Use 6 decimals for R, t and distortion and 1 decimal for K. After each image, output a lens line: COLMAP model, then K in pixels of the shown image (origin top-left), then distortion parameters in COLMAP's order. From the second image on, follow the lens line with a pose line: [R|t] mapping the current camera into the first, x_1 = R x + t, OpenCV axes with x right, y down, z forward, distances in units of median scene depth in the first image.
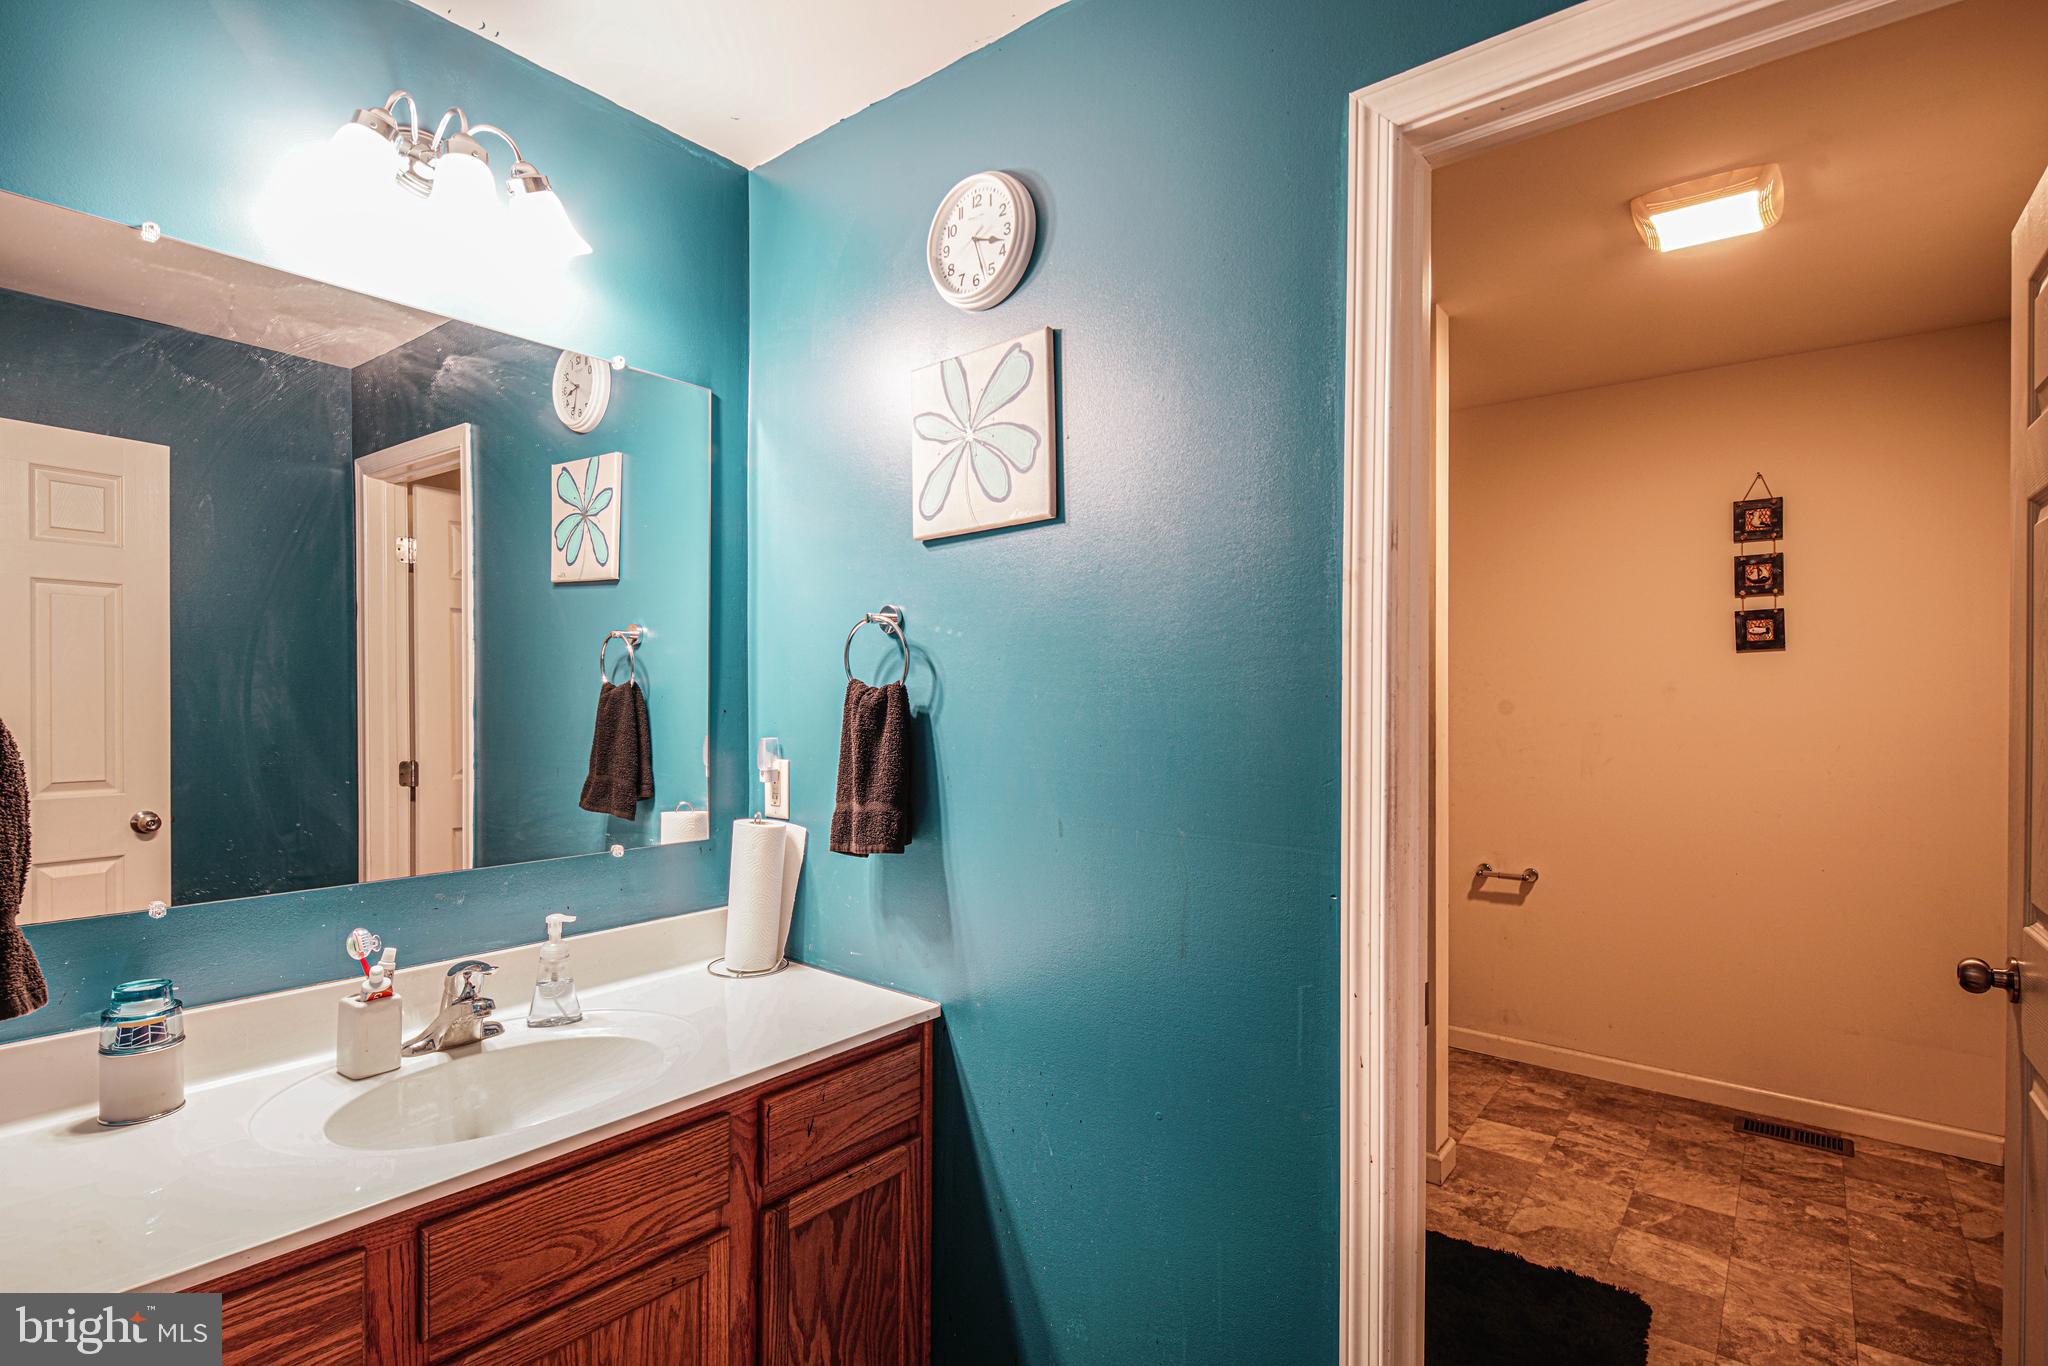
lens RADIAL K [[992.4, 0, 1024.7], [0, 992.4, 699.9], [0, 0, 1]] dist [-0.001442, -0.002462]
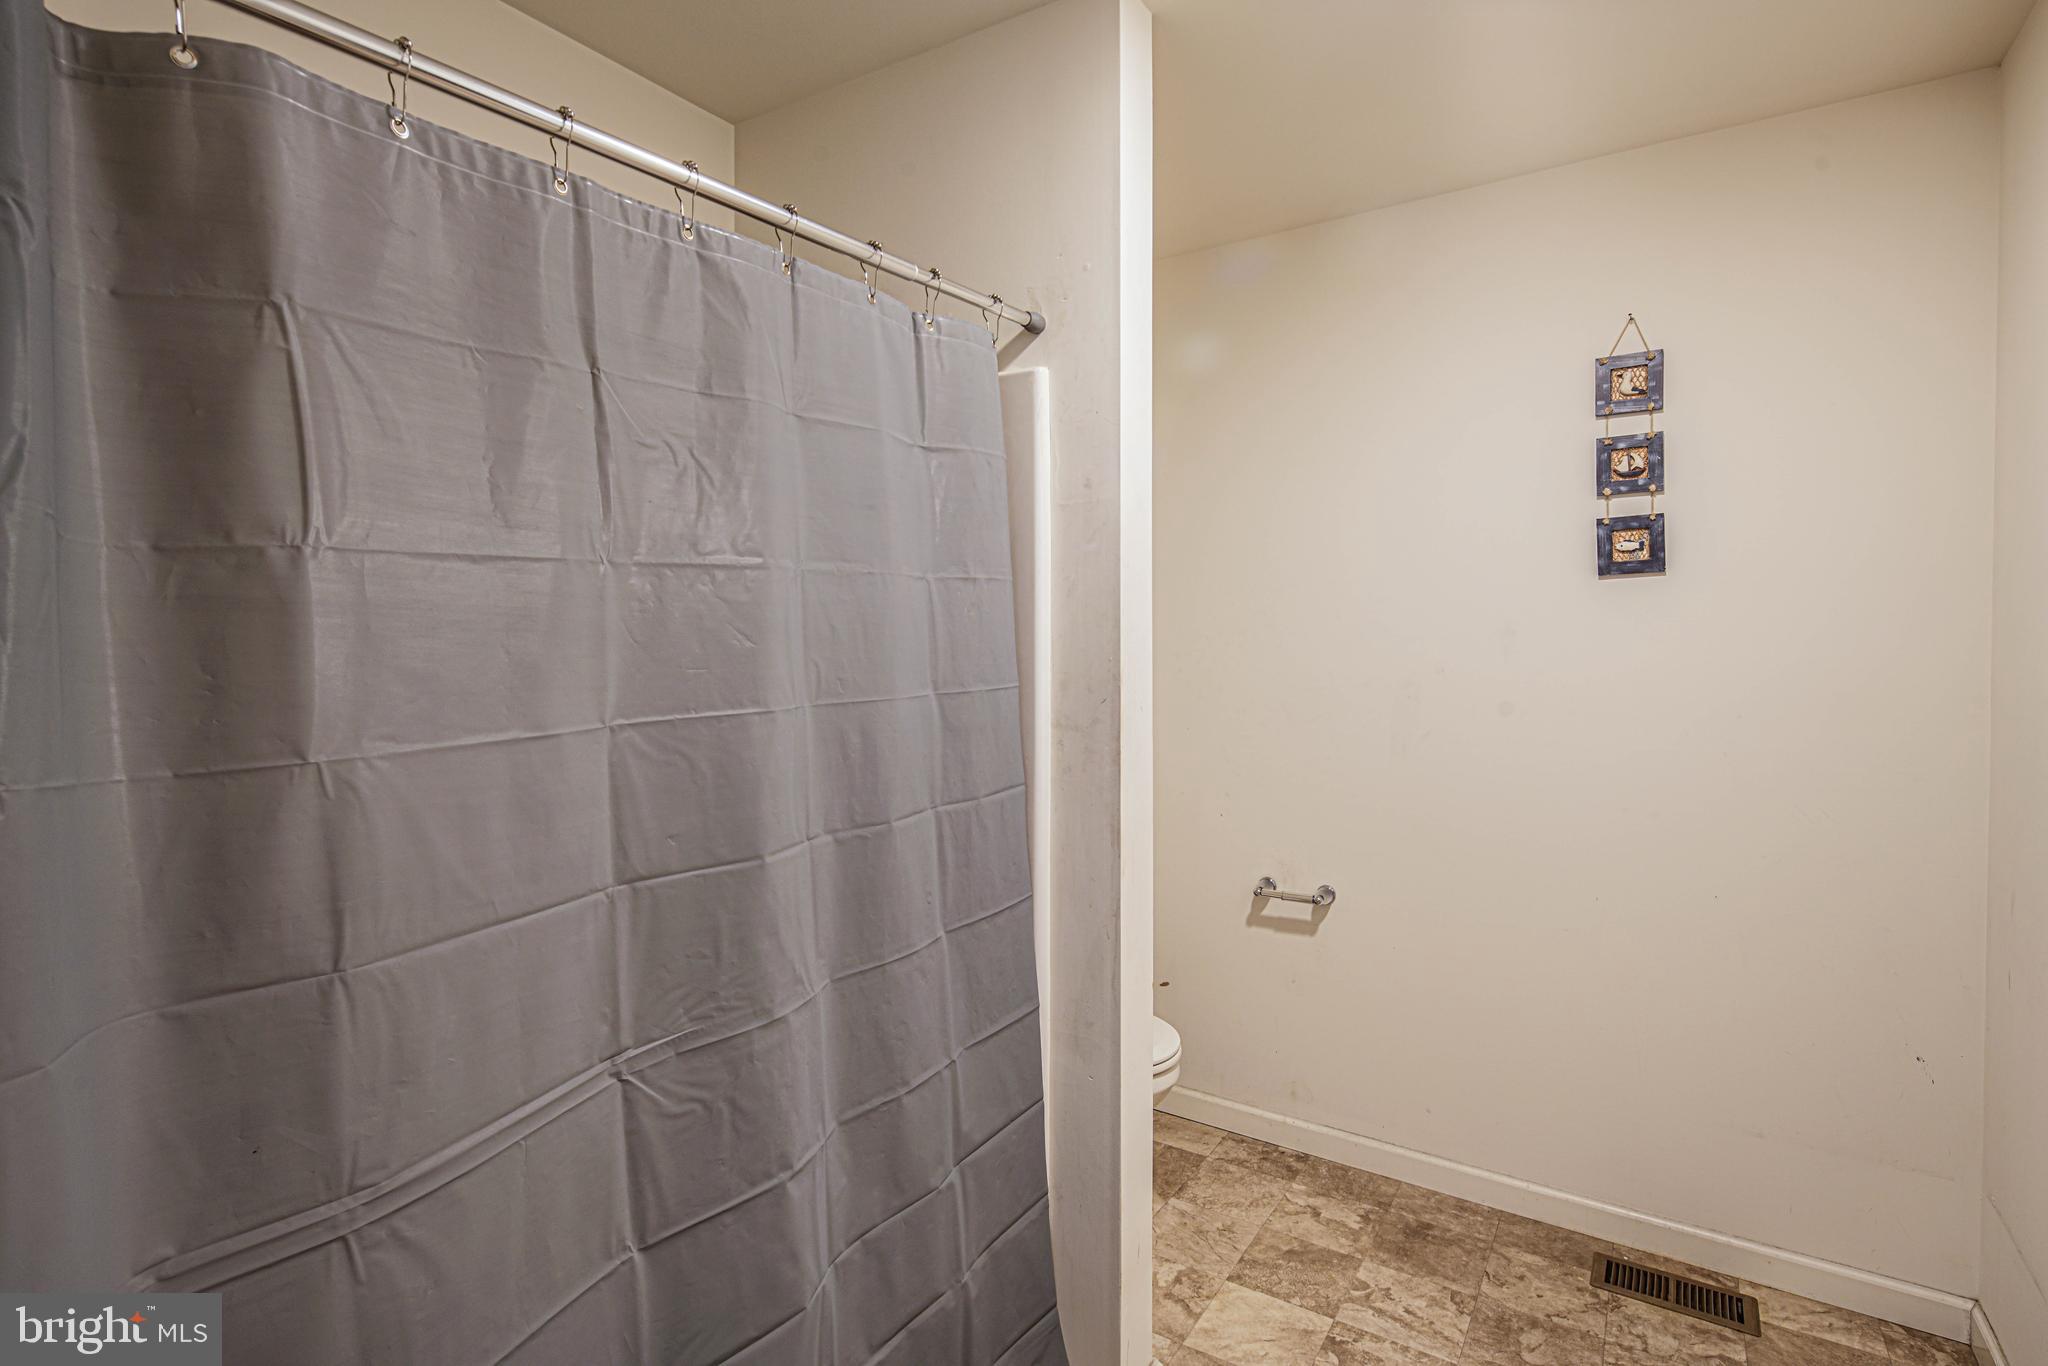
lens RADIAL K [[992.4, 0, 1024.4], [0, 992.4, 669.5], [0, 0, 1]] dist [-0.001442, -0.002462]
pose [[0.995436, -0.007015, 0.095178, 0.256940], [0.005303, 0.999820, 0.018231, 0.000646], [-0.095289, -0.017643, 0.995293, 0.353795]]
